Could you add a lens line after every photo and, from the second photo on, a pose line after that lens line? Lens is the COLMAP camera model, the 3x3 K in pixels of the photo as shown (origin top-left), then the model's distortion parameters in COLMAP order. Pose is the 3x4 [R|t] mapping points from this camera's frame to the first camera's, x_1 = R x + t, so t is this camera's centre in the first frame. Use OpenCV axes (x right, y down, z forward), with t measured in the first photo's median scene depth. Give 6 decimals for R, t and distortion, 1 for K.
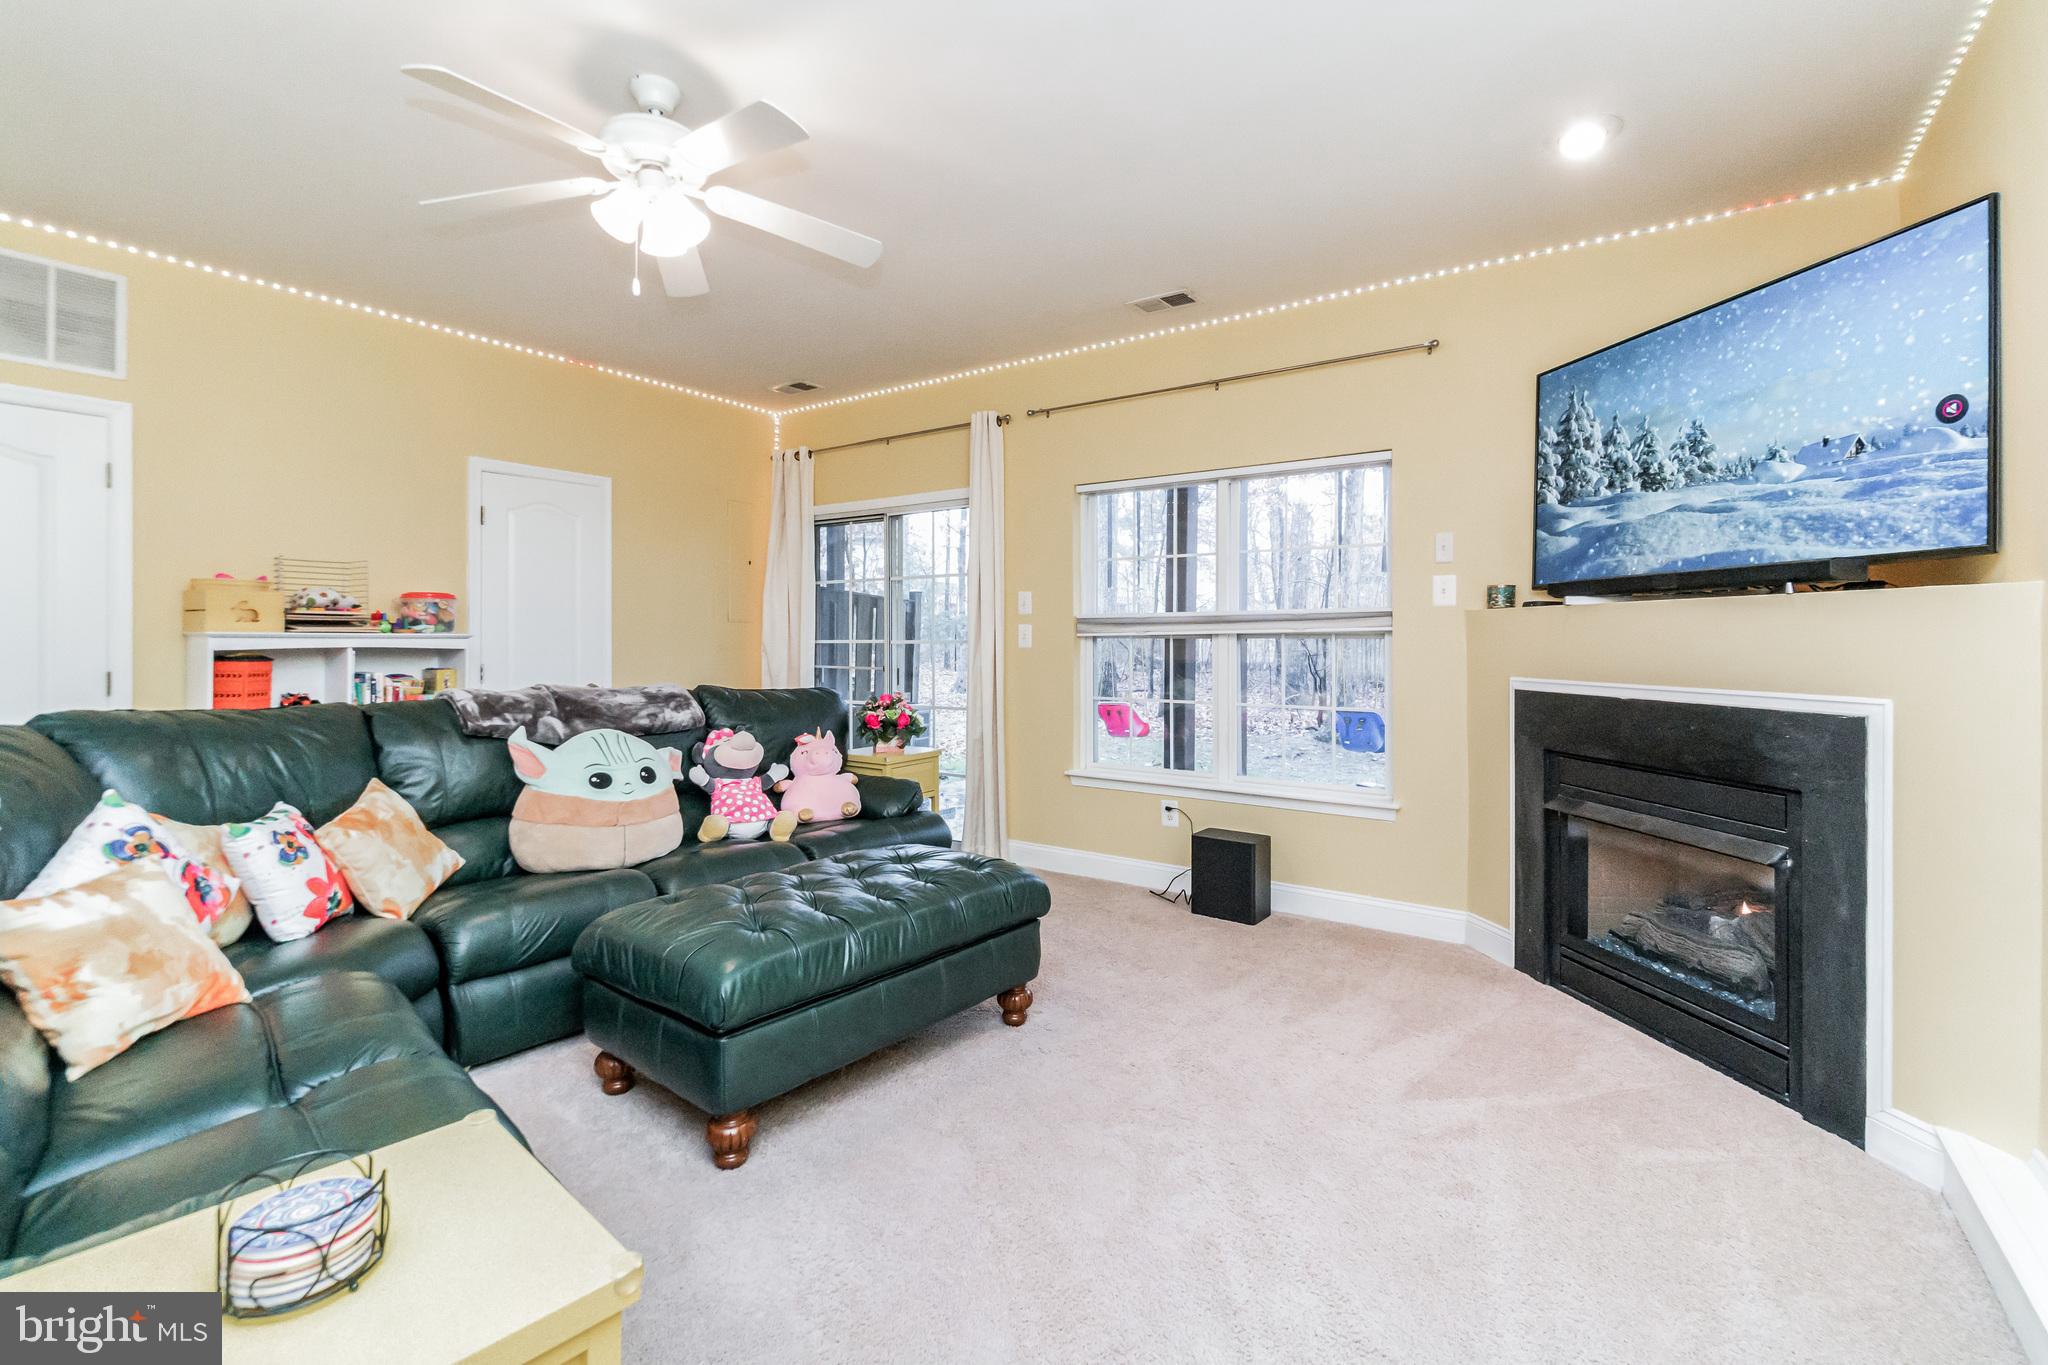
lens RADIAL K [[854.1, 0, 946.1], [0, 854.1, 655.7], [0, 0, 1]] dist [0.000059, 0.000094]
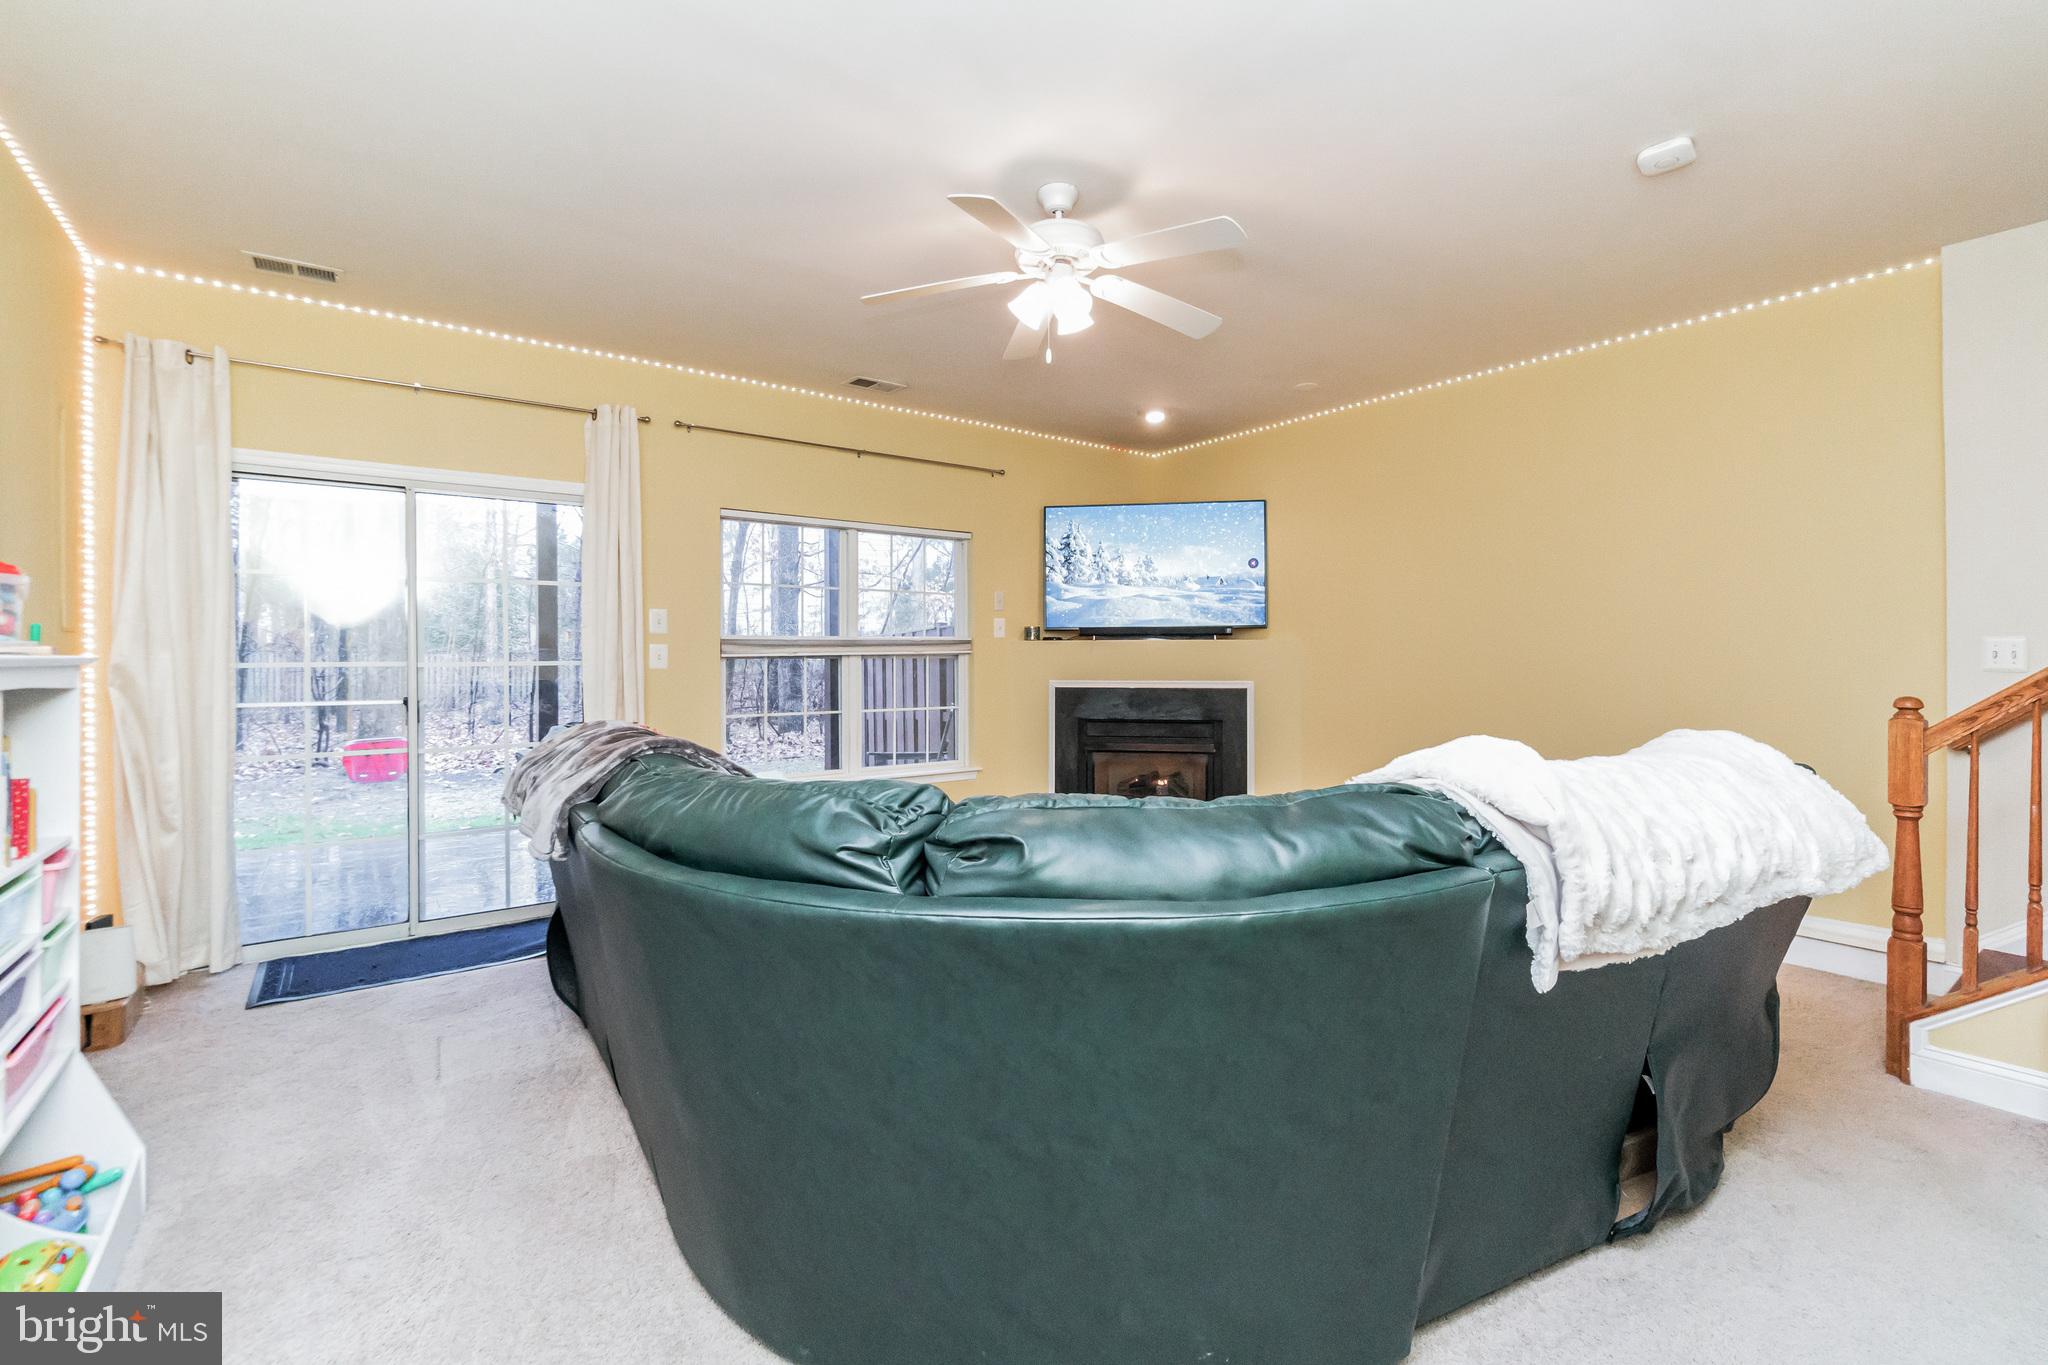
lens RADIAL K [[899.7, 0, 1028.9], [0, 899.7, 665.2], [0, 0, 1]] dist [-0.001226, -0.000143]
pose [[0.328186, -0.009052, 0.944570, -1.145670], [0.020431, 0.999788, 0.002483, -0.012494], [-0.944392, 0.018484, 0.328301, 0.475569]]
